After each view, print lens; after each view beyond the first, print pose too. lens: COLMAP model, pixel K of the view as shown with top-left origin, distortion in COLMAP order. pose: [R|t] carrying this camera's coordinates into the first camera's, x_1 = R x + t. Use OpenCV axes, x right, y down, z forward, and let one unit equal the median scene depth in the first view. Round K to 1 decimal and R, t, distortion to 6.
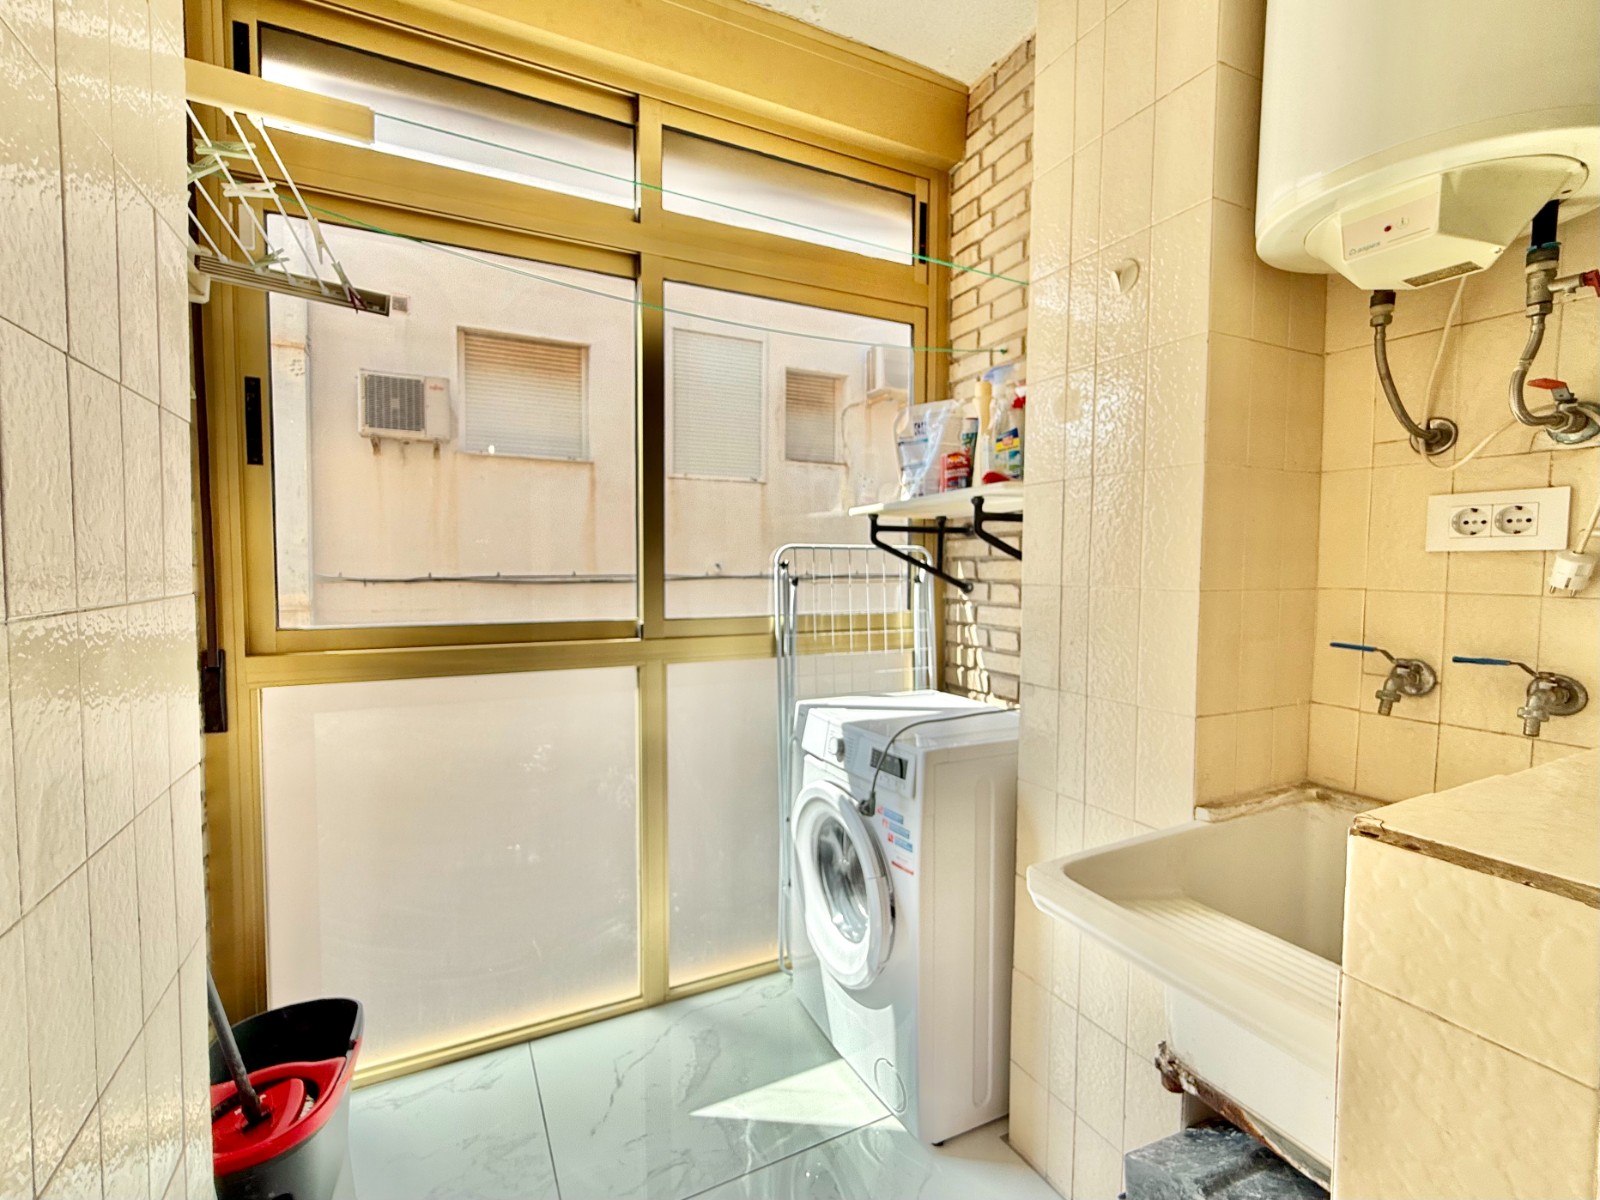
lens RADIAL K [[674.1, 0, 789.6], [0, 674.1, 601.6], [0, 0, 1]] dist [0.008854, -0.000025]
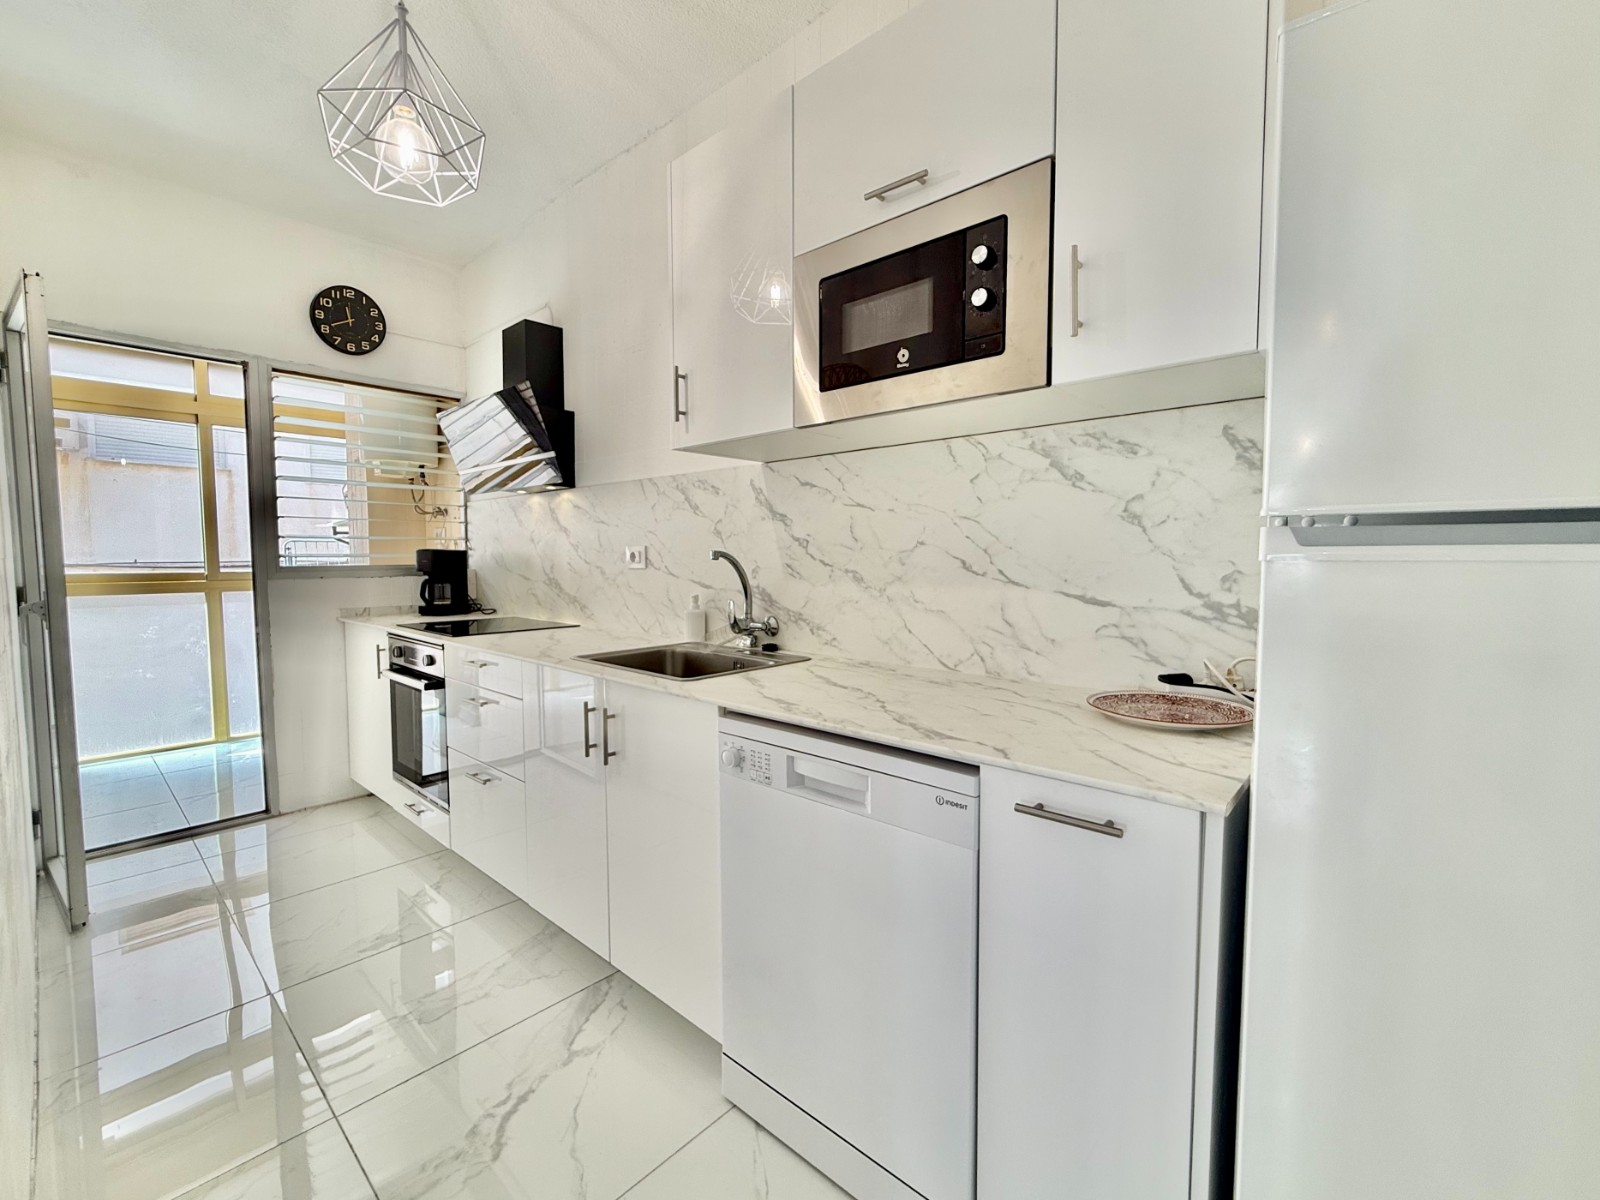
lens RADIAL K [[680.5, 0, 794.7], [0, 680.5, 599.5], [0, 0, 1]] dist [0.000222, -0.000117]
pose [[0.937657, -0.029023, 0.346348, 0.276843], [0.025943, 0.999572, 0.013526, 0.045275], [-0.346592, -0.003697, 0.938009, -0.607472]]
